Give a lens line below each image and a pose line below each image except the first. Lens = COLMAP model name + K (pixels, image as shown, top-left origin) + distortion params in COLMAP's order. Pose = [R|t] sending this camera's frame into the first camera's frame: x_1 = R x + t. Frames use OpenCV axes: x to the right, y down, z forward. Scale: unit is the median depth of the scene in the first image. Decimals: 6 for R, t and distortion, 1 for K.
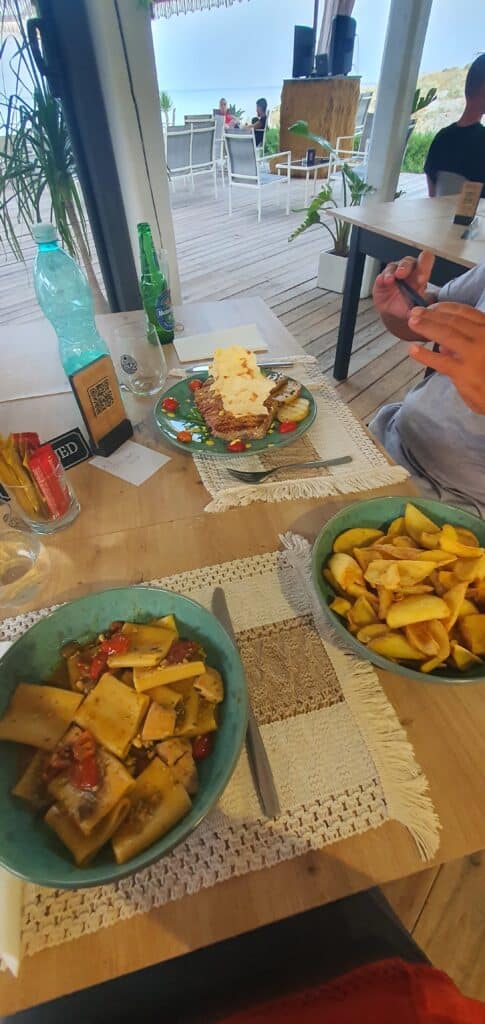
lens RADIAL K [[394.6, 0, 248.5], [0, 394.6, 513.0], [0, 0, 1]] dist [-0.012359, -0.000045]
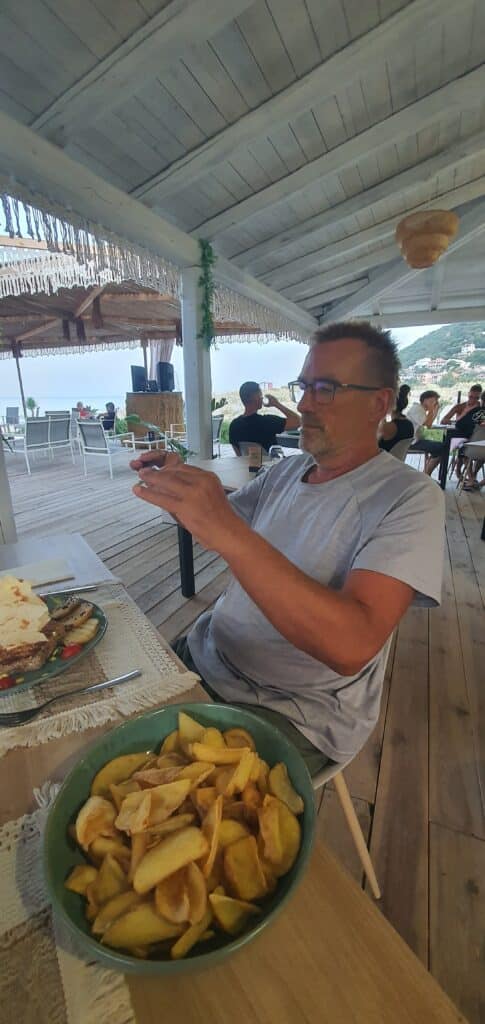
lens RADIAL K [[394.6, 0, 241.2], [0, 394.6, 514.7], [0, 0, 1]] dist [-0.012359, -0.000045]
pose [[0.950490, -0.067754, 0.303280, 0.214047], [0.214650, 0.848857, -0.483081, 0.043658], [-0.224710, 0.524262, 0.821373, -0.025669]]
